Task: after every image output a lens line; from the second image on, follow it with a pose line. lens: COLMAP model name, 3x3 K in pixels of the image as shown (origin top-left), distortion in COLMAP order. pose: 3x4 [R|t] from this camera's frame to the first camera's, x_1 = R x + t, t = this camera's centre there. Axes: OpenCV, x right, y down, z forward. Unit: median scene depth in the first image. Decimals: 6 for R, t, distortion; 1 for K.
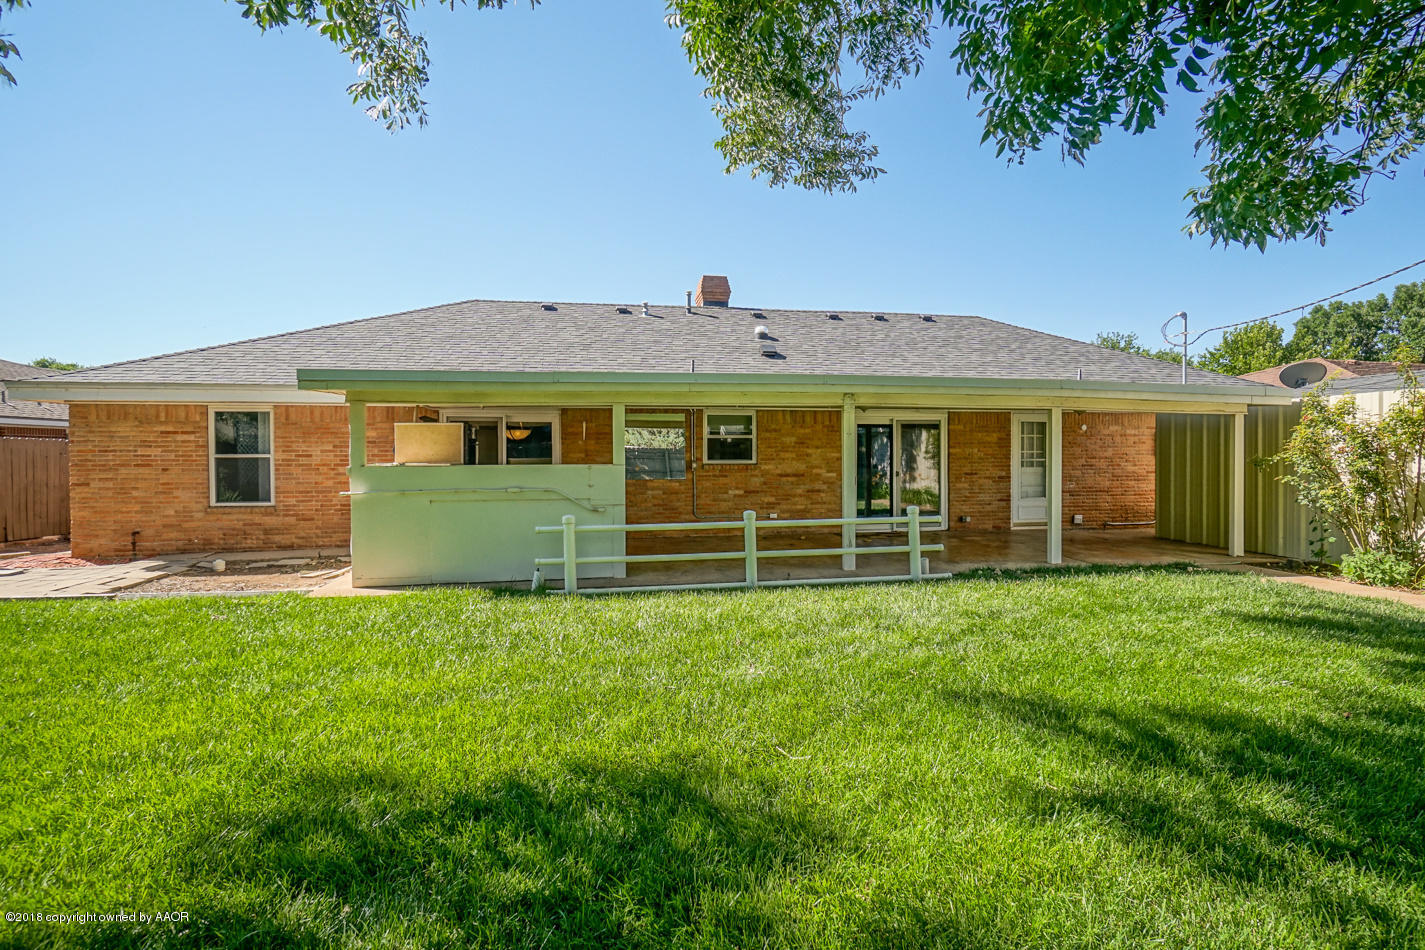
lens RADIAL K [[704.4, 0, 720.5], [0, 704.4, 473.4], [0, 0, 1]] dist [-0.002441, -0.000561]
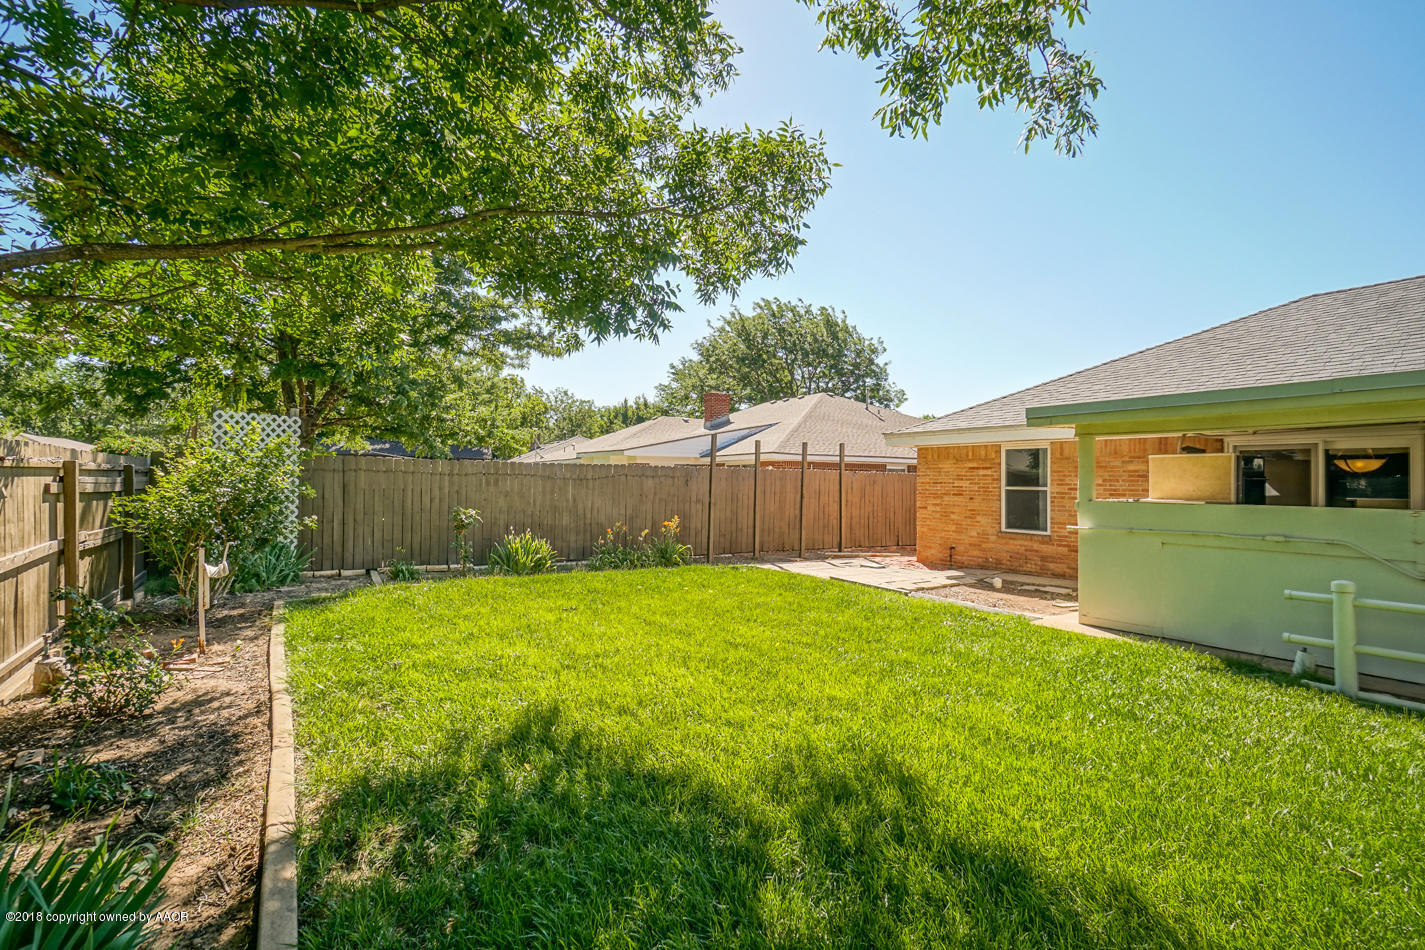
lens RADIAL K [[704.4, 0, 720.5], [0, 704.4, 473.4], [0, 0, 1]] dist [-0.002441, -0.000561]
pose [[0.360998, -0.002883, -0.932562, 0.195545], [-0.041084, 0.998975, -0.018992, -0.007751], [0.931661, 0.045170, 0.360510, 0.149829]]
